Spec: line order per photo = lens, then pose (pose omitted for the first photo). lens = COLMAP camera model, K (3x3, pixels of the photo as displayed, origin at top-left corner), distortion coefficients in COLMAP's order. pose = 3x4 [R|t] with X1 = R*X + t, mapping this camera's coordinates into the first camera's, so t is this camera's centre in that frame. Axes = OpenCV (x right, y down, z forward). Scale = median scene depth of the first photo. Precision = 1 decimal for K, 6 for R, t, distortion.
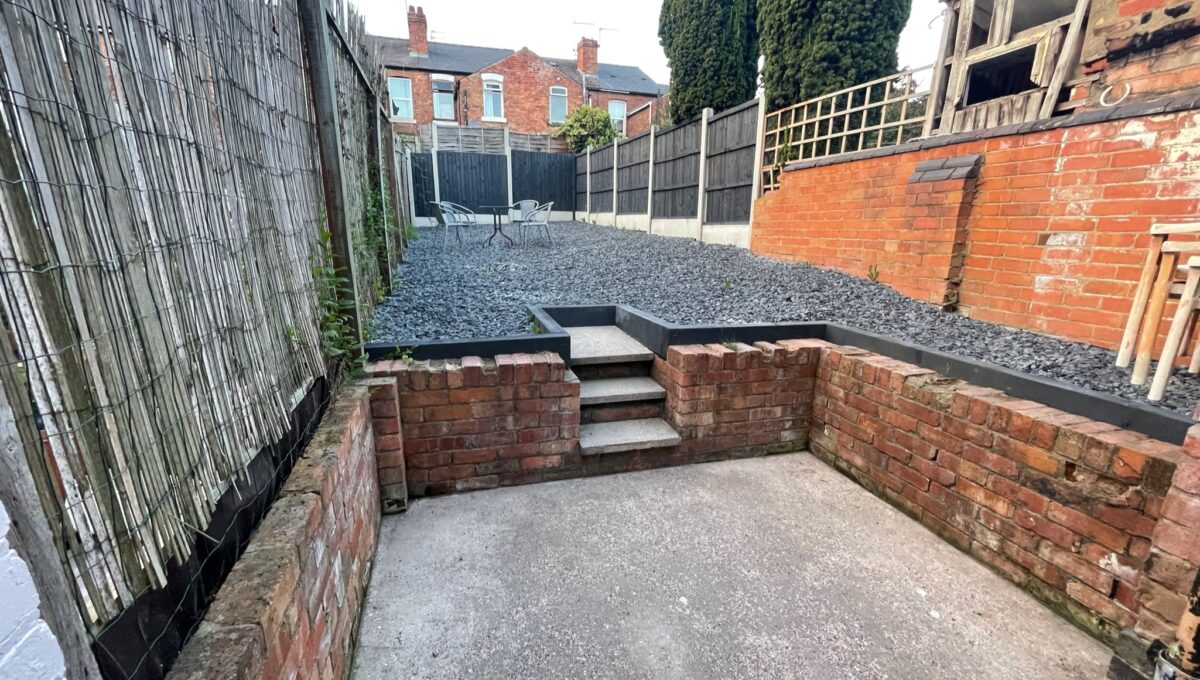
lens RADIAL K [[476.4, 0, 600.0], [0, 476.4, 340.0], [0, 0, 1]] dist [-0.002197, 0.000210]
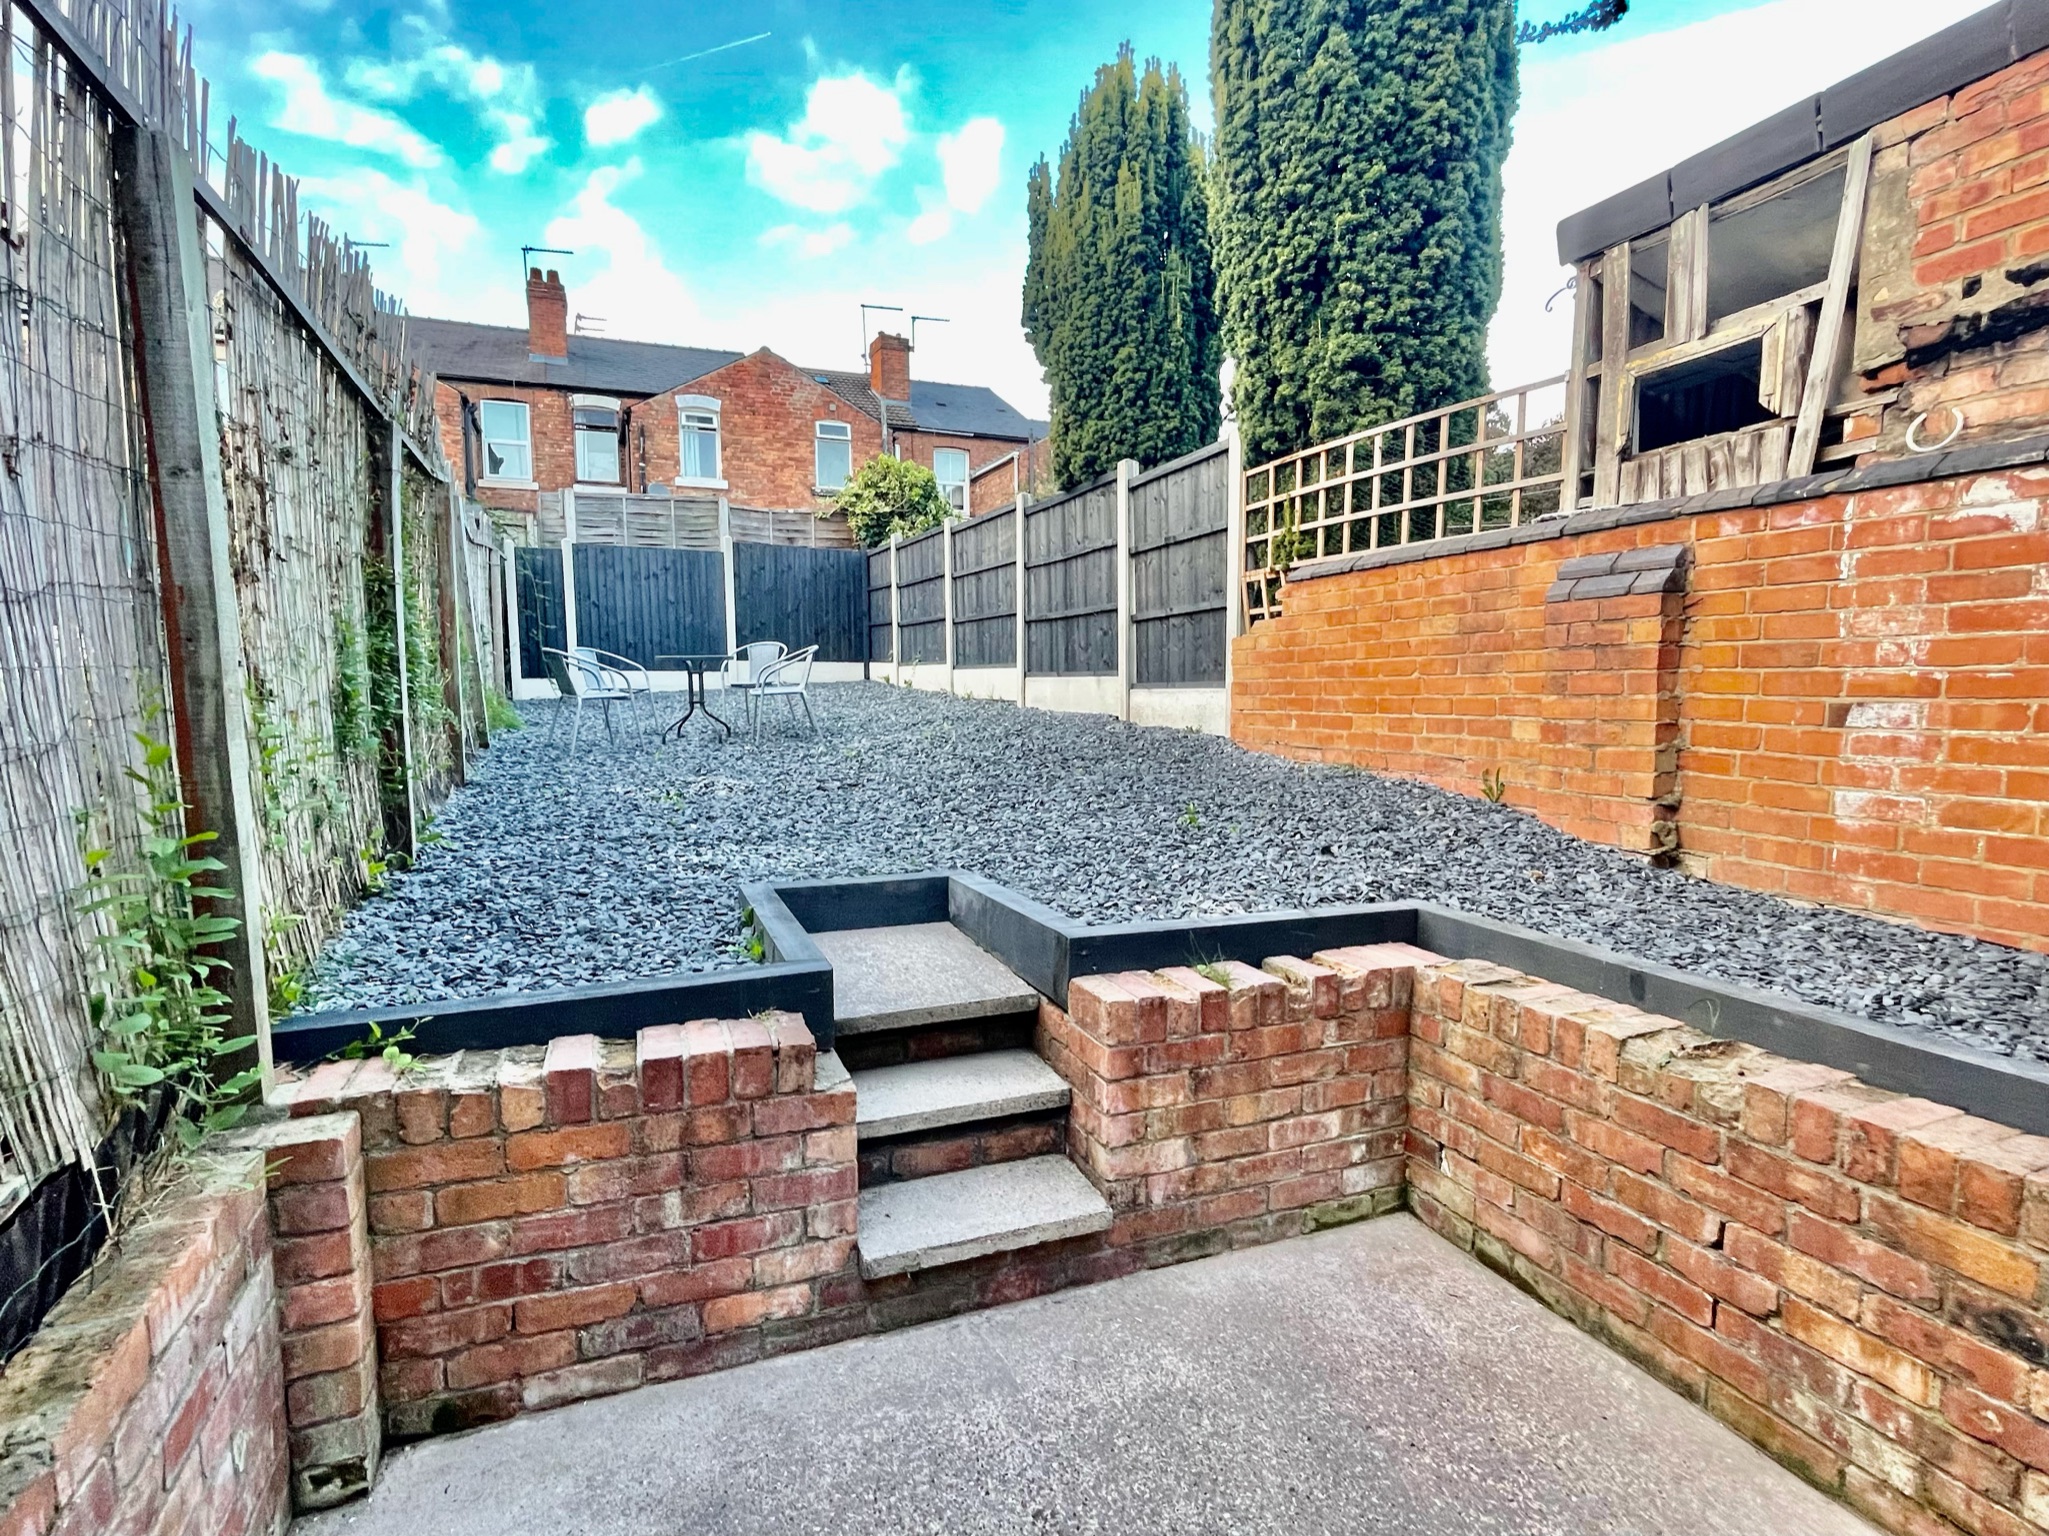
lens RADIAL K [[987.5, 0, 1030.2], [0, 987.5, 769.7], [0, 0, 1]] dist [0.001516, -0.001097]
pose [[0.994085, -0.025253, 0.105628, 0.019658], [0.041028, 0.987840, -0.149961, -0.039784], [-0.100556, 0.153407, 0.983033, 0.109775]]
